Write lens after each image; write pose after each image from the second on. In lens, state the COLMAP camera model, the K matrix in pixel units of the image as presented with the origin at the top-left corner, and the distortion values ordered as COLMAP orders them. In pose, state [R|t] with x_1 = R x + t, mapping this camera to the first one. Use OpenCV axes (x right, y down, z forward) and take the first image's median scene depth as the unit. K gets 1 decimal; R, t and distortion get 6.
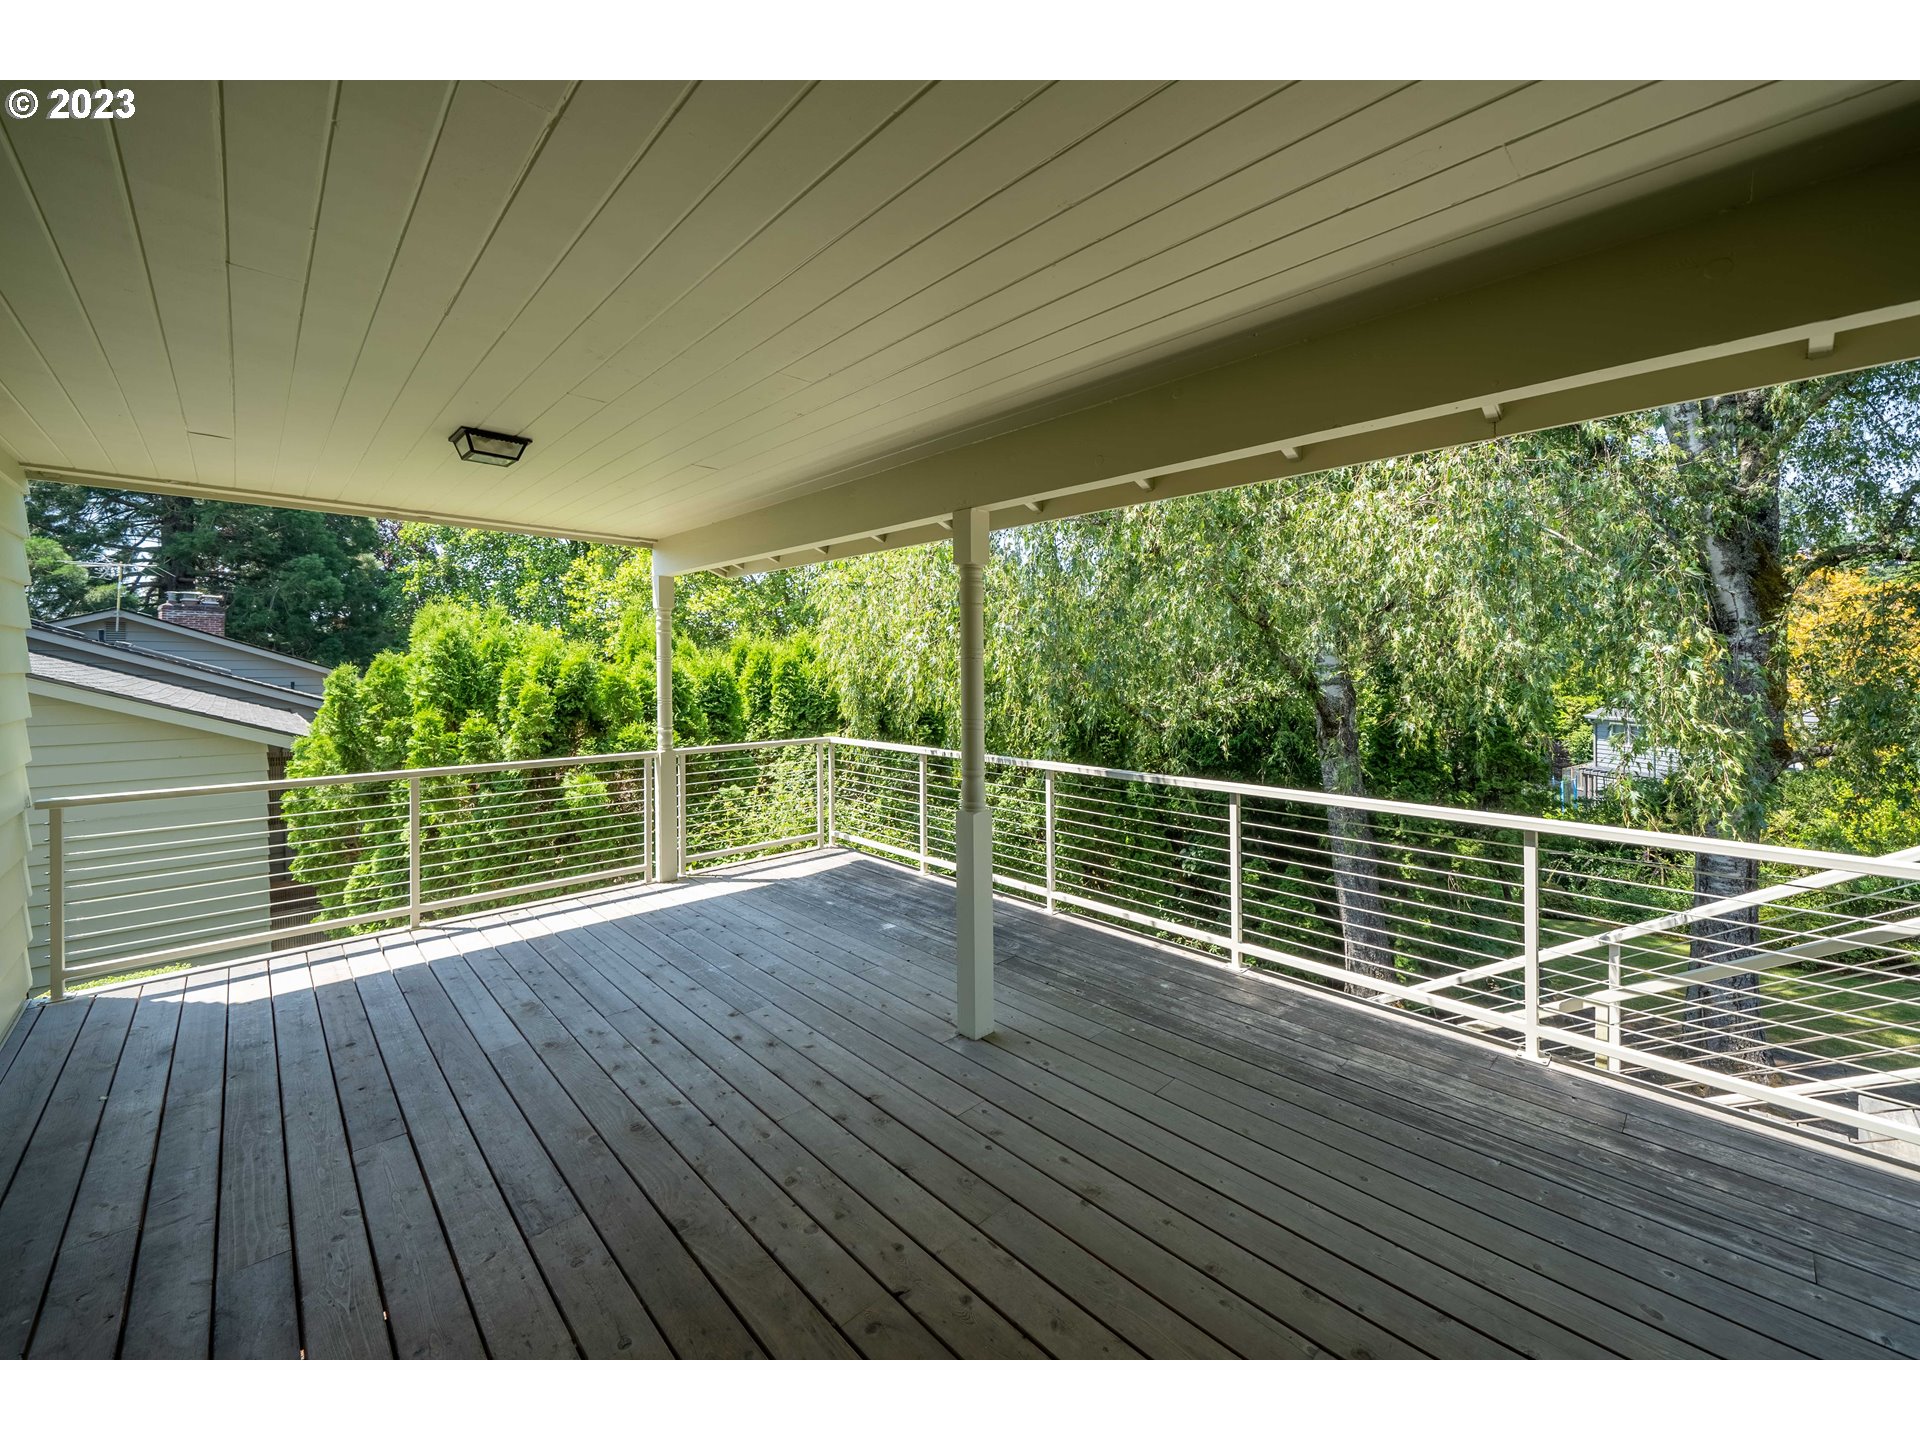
lens RADIAL K [[718.7, 0, 960.5], [0, 718.7, 708.5], [0, 0, 1]] dist [0.000145, -0.000054]
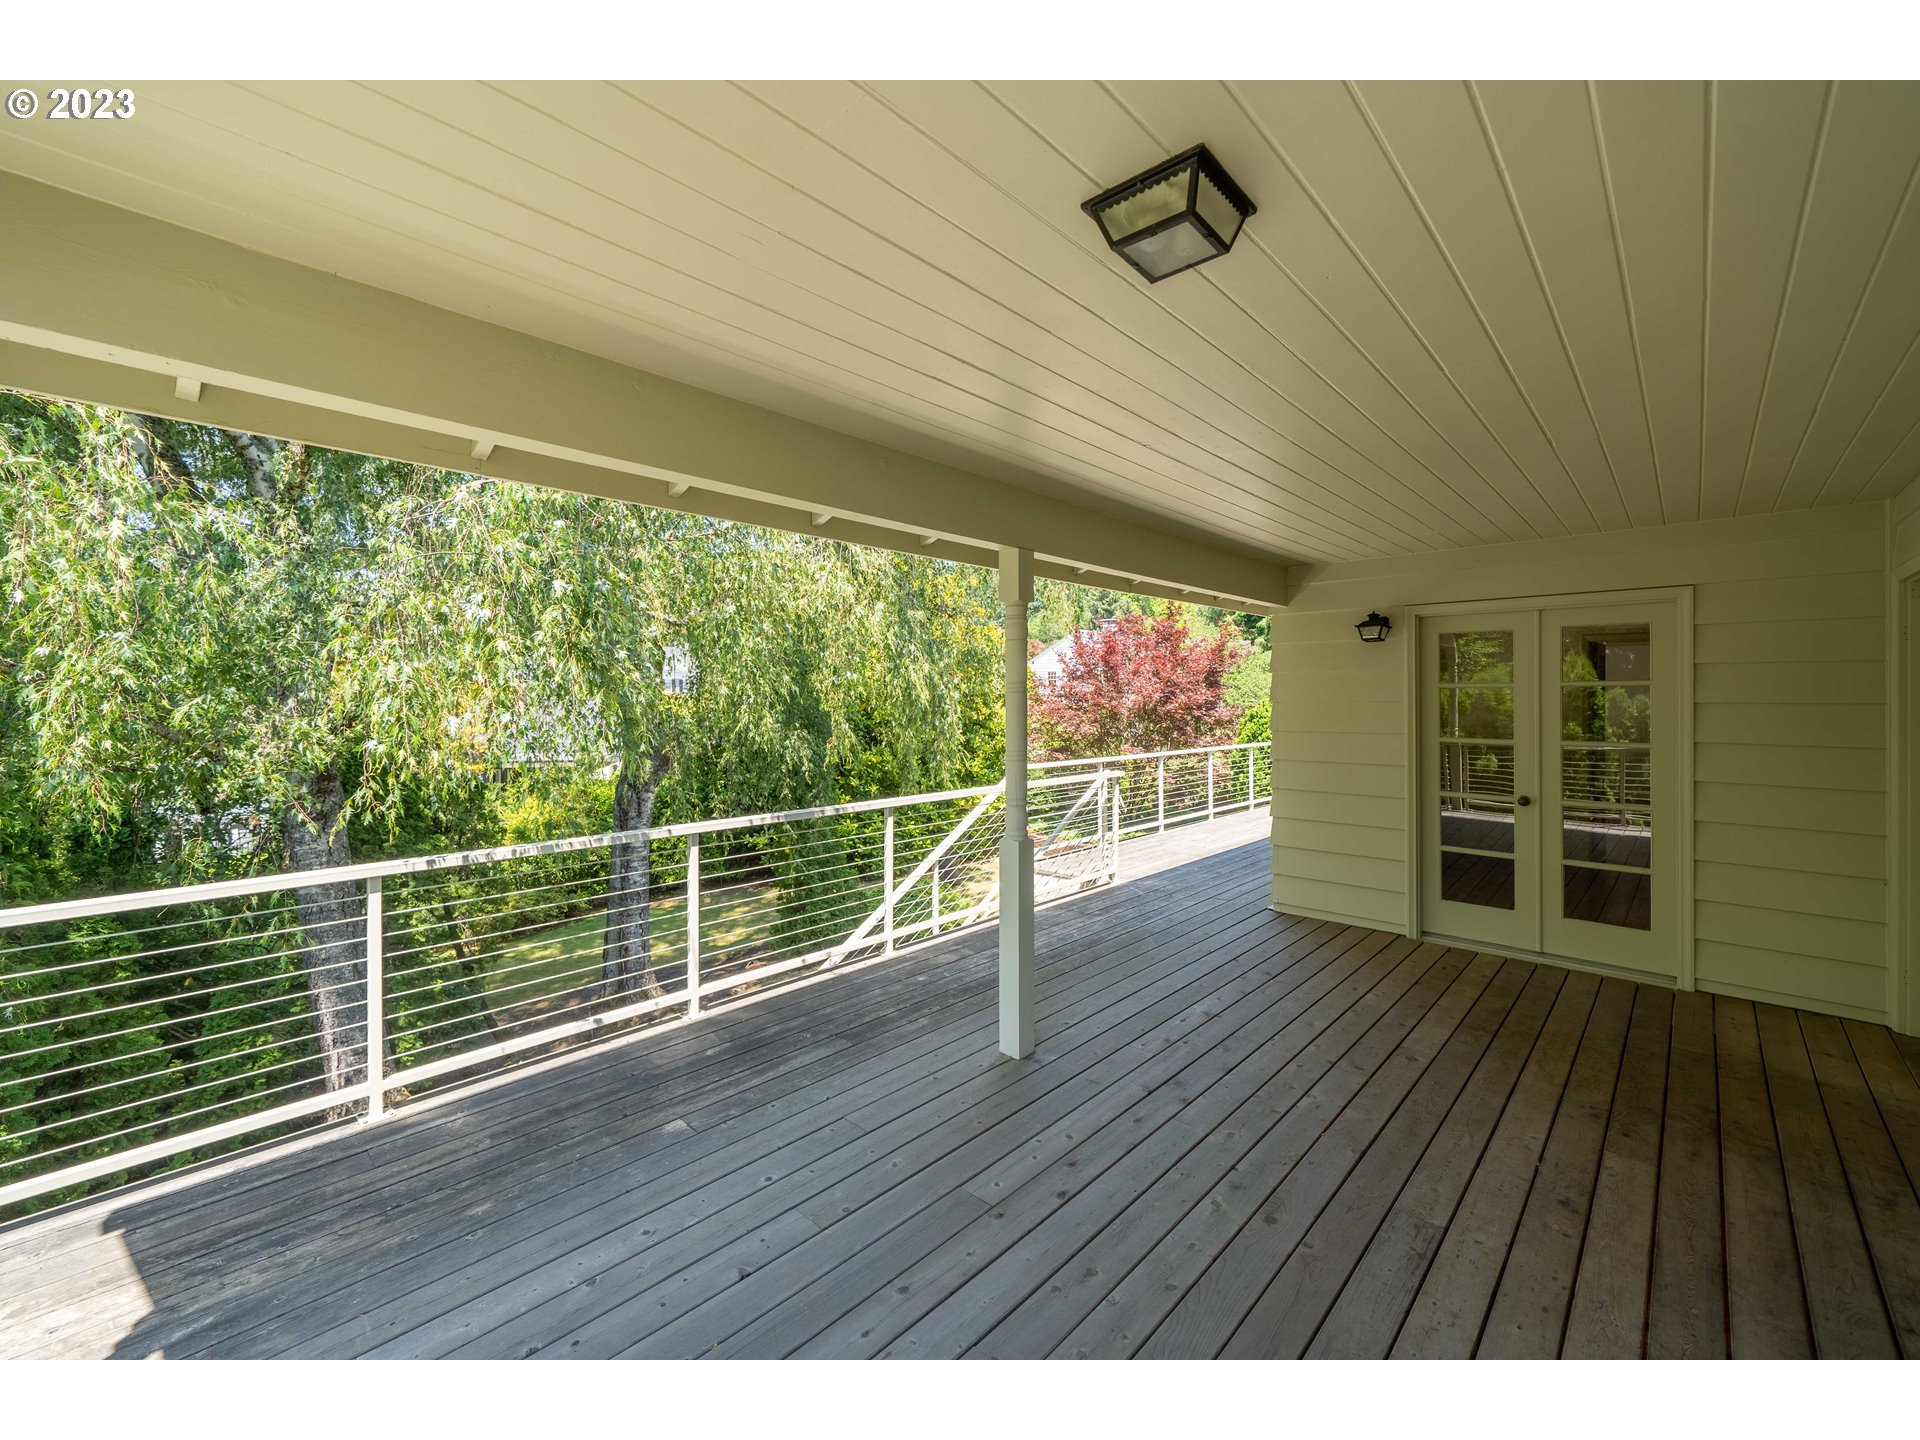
lens RADIAL K [[786.7, 0, 963.9], [0, 786.7, 727.9], [0, 0, 1]] dist [-0.000180, 0.000075]
pose [[-0.035562, -0.034581, 0.998769, -0.763693], [0.060239, 0.997510, 0.036682, -0.044227], [-0.997550, 0.061469, -0.033390, 0.757420]]
